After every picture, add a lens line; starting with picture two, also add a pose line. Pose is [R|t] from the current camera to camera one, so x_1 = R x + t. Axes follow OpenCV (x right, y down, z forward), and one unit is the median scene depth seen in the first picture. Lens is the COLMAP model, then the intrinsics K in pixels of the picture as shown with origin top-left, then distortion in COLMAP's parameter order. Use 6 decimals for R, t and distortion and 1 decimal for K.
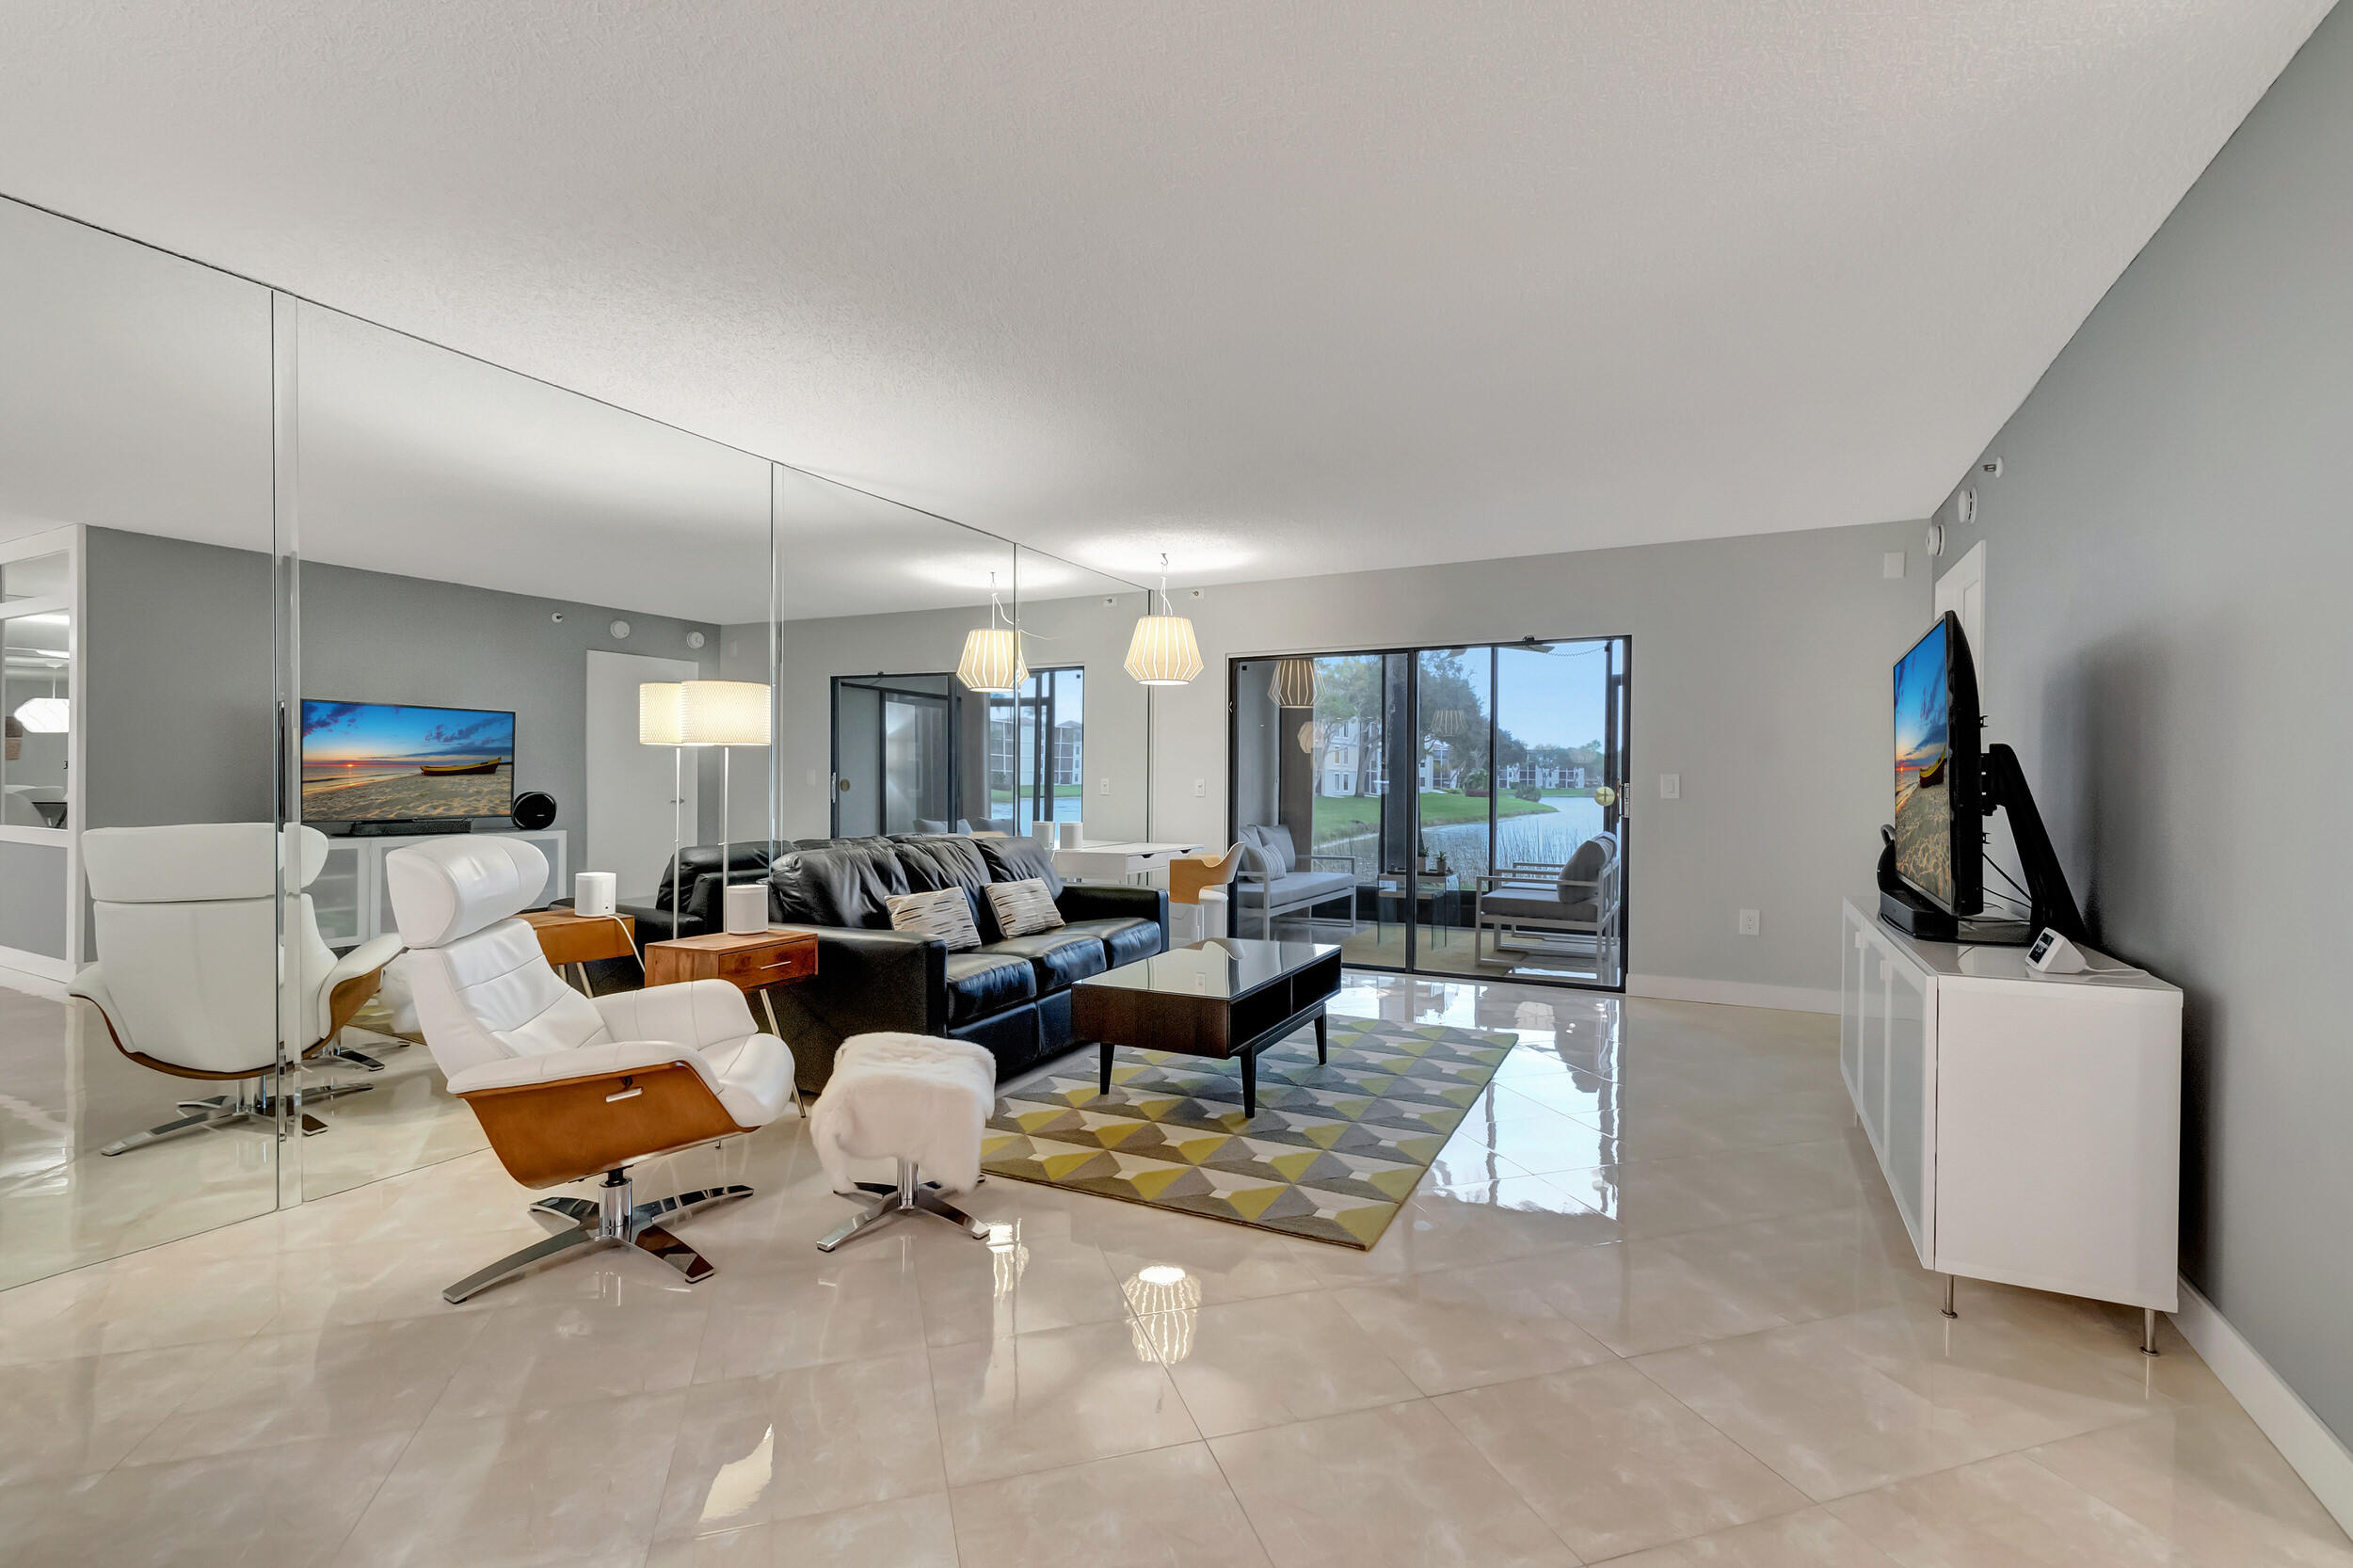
lens RADIAL K [[1017.5, 0, 1176.5], [0, 1017.5, 784.0], [0, 0, 1]] dist [-0.001748, 0.000520]
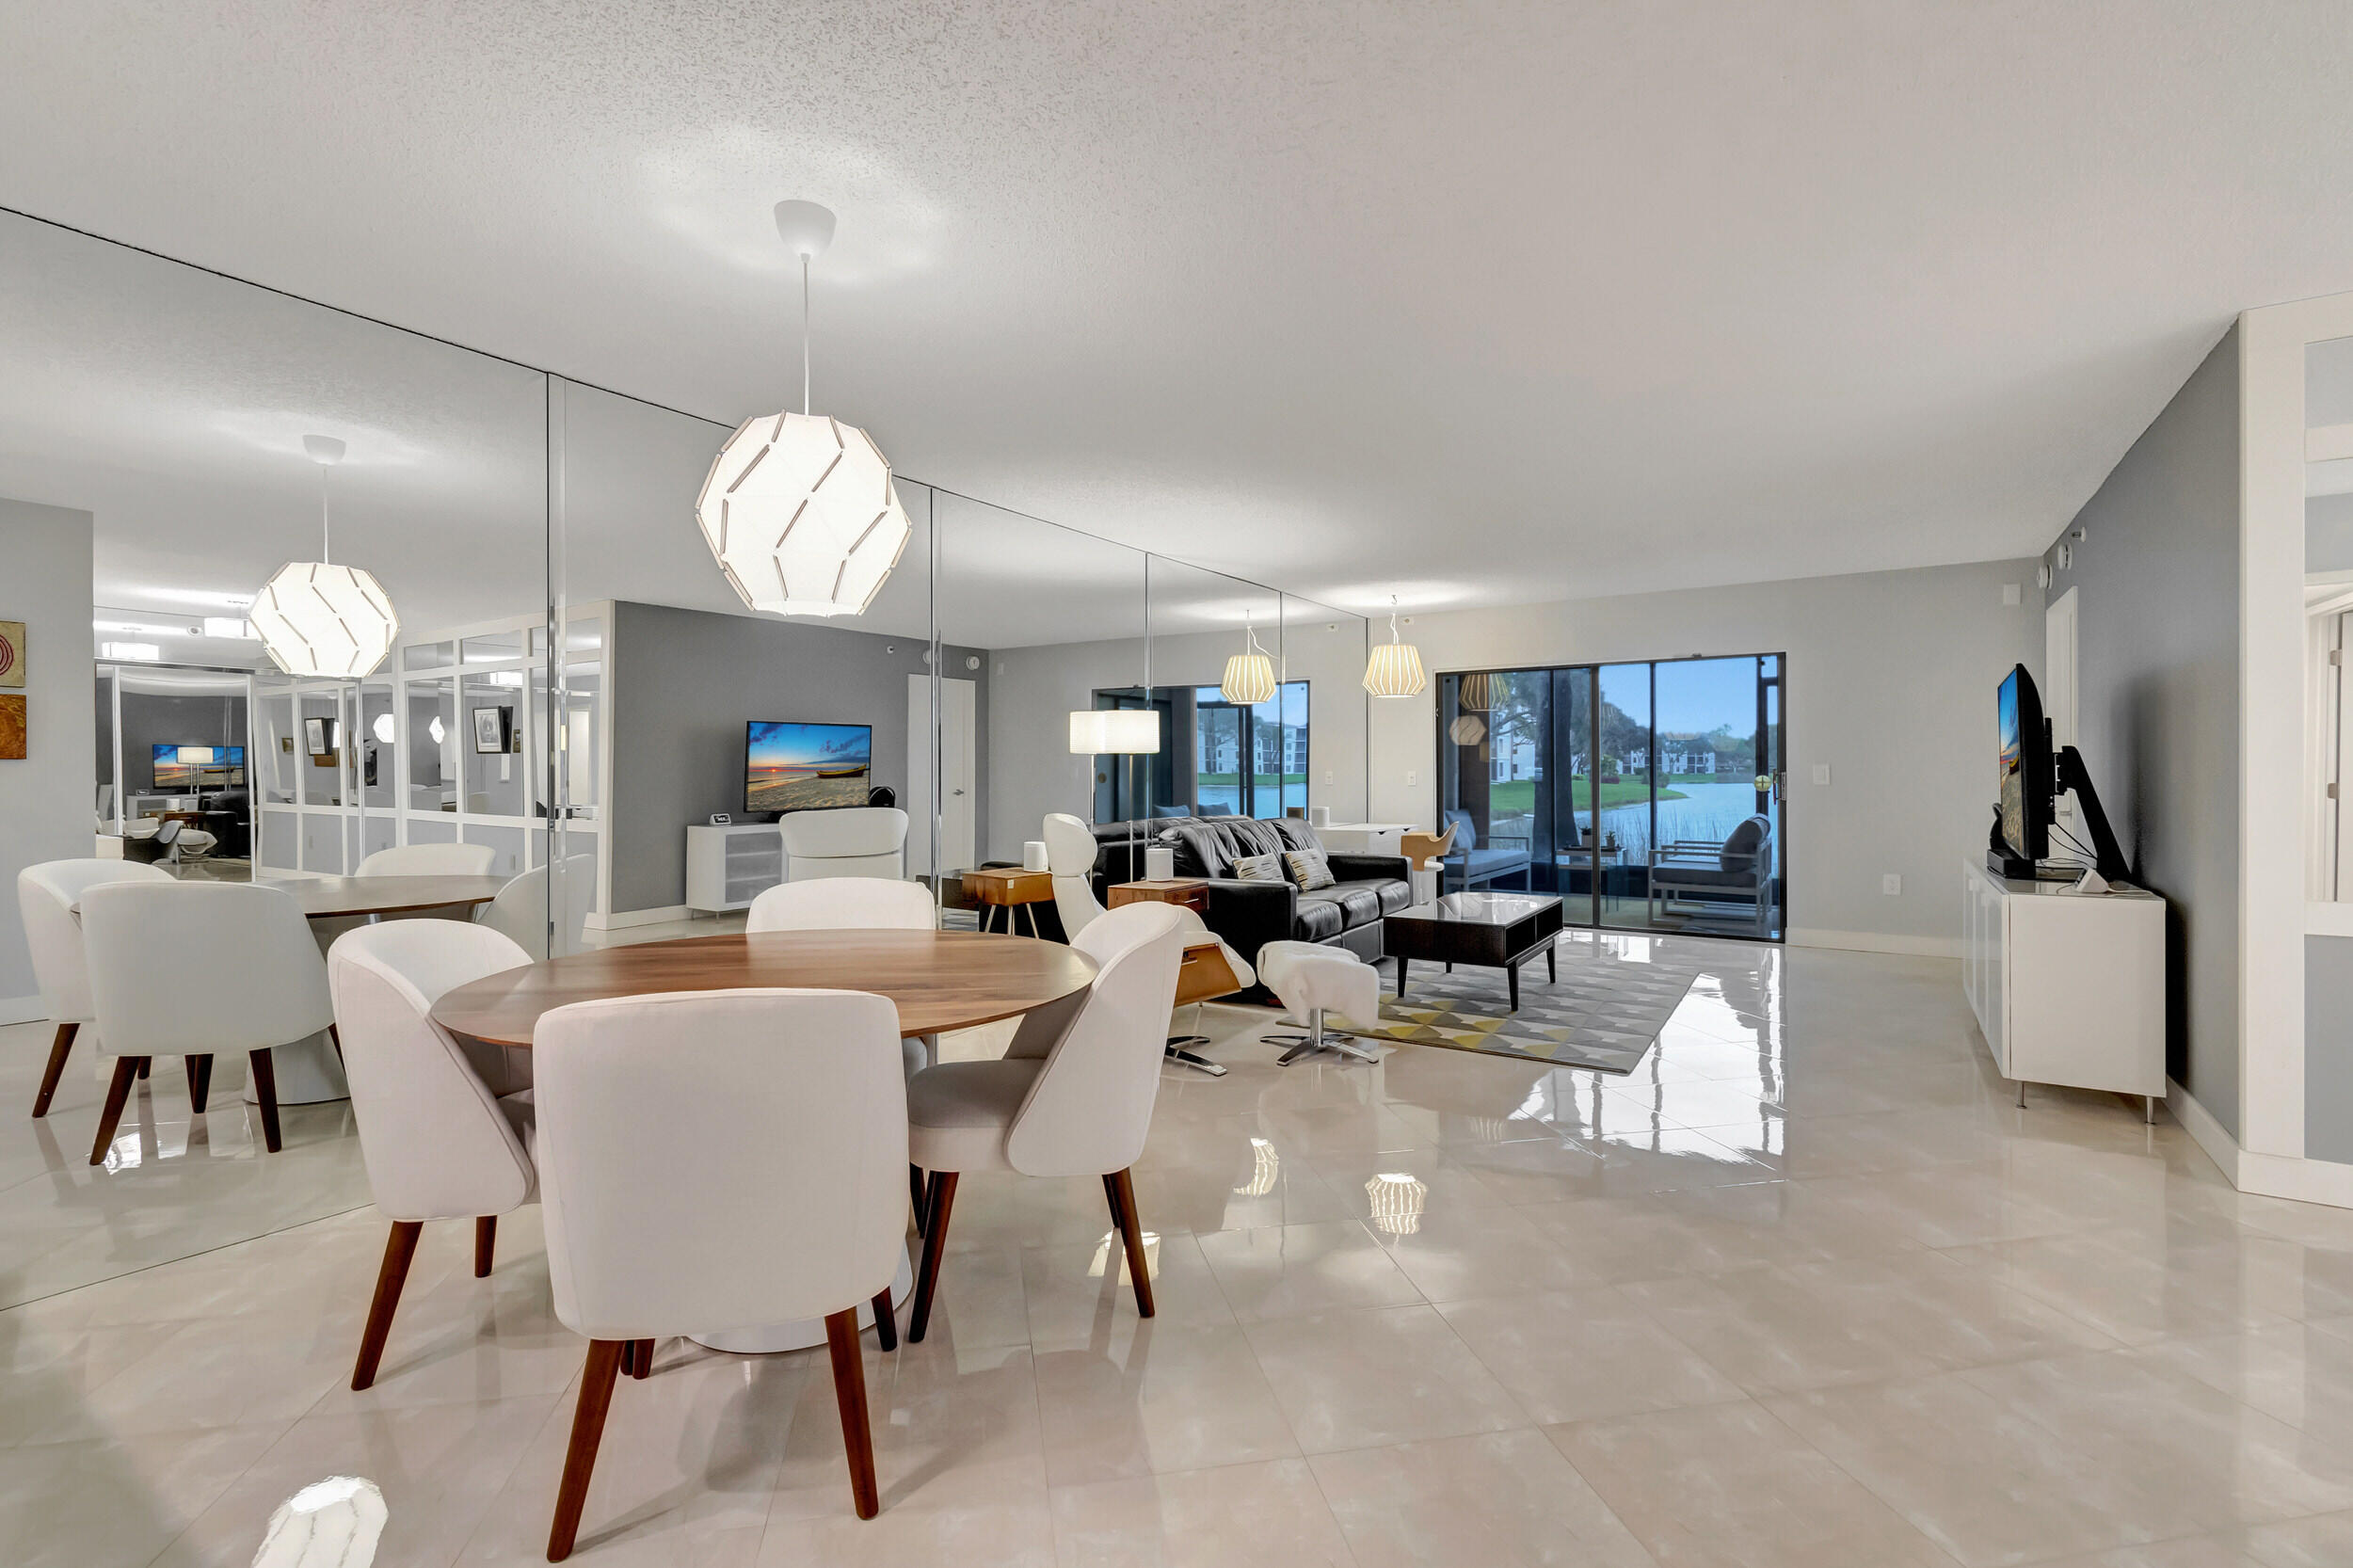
lens RADIAL K [[1017.0, 0, 1169.4], [0, 1017.0, 760.7], [0, 0, 1]] dist [0.001807, -0.000127]
pose [[0.993831, -0.010839, -0.110371, -0.167447], [0.009436, 0.999868, -0.013223, -0.006042], [0.110500, 0.012100, 0.993802, -0.321610]]
